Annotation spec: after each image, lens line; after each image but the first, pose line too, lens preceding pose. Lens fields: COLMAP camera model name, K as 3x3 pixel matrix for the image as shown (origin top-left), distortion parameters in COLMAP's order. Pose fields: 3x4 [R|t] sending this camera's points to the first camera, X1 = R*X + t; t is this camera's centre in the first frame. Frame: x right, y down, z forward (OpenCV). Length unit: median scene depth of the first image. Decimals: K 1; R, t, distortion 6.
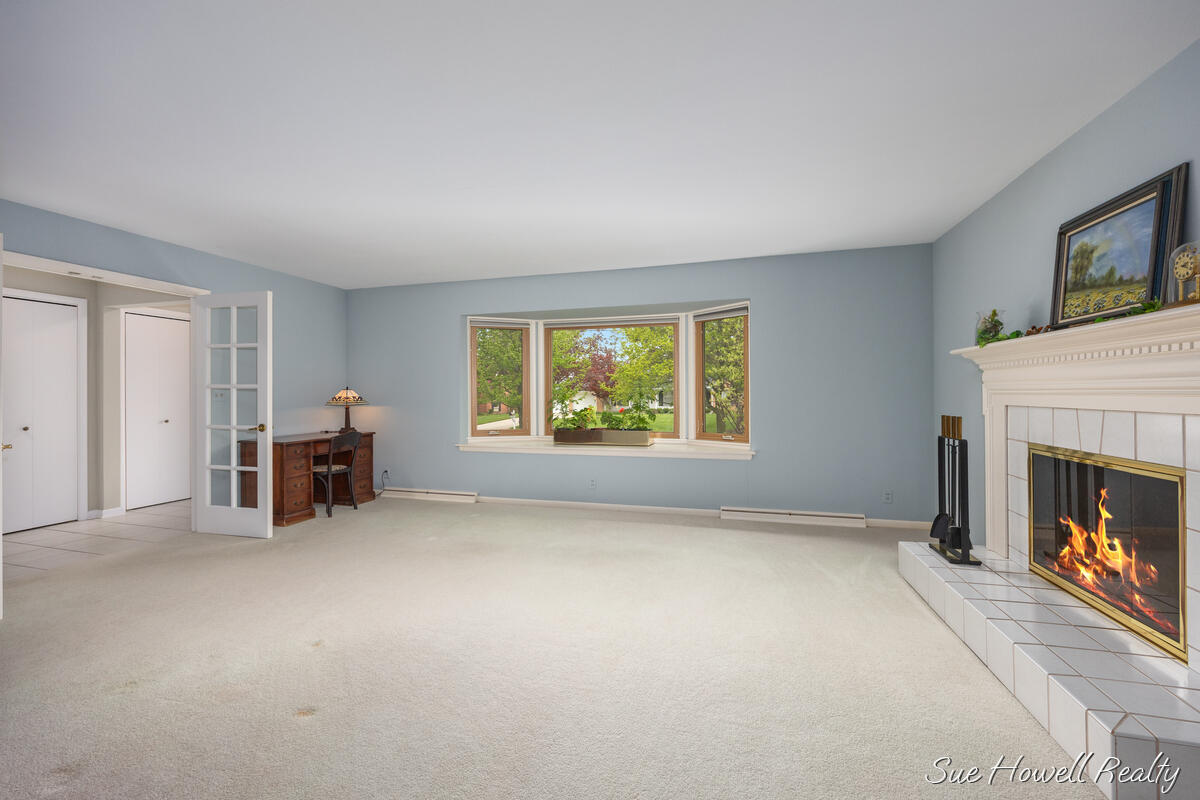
lens RADIAL K [[477.5, 0, 604.9], [0, 477.5, 390.1], [0, 0, 1]] dist [-0.001333, -0.000002]
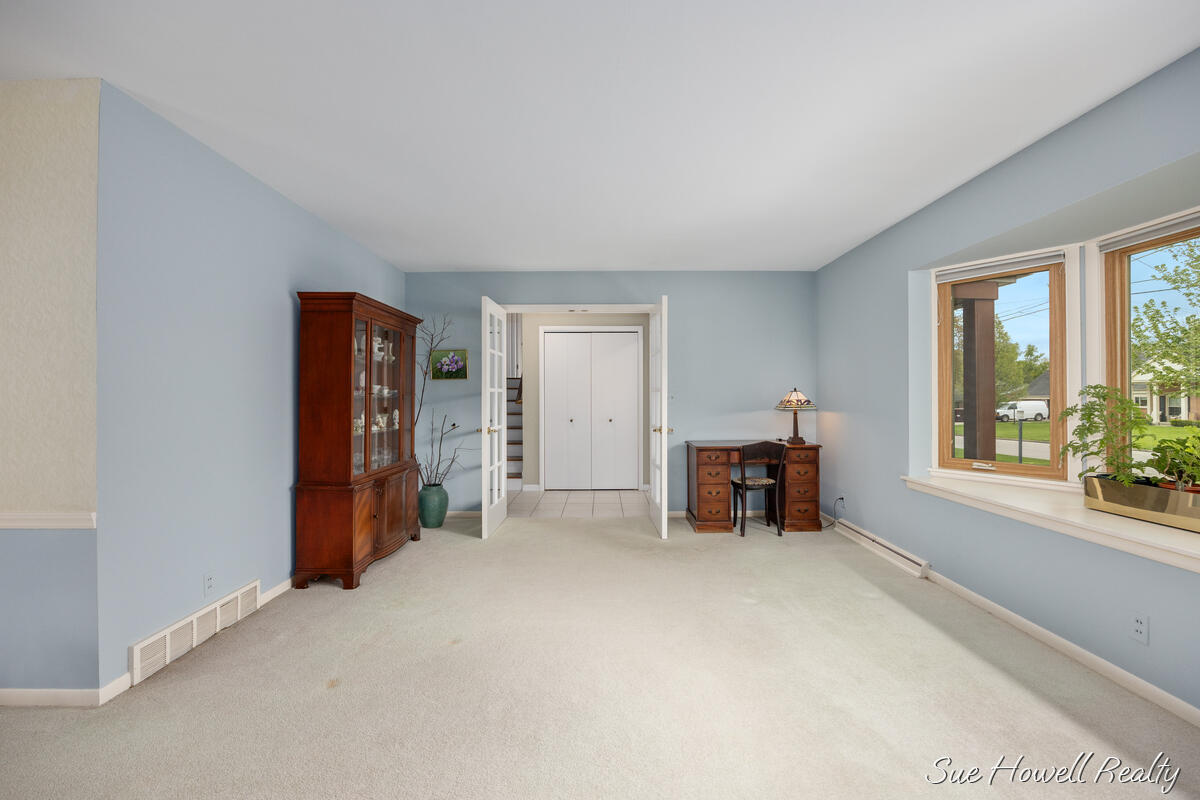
lens RADIAL K [[513.6, 0, 601.3], [0, 513.6, 393.6], [0, 0, 1]] dist [-0.004597, -0.000095]
pose [[0.269766, -0.003935, -0.962918, 0.281394], [0.012806, 0.999918, -0.000499, -0.001248], [0.962841, -0.012197, 0.269795, 0.509773]]
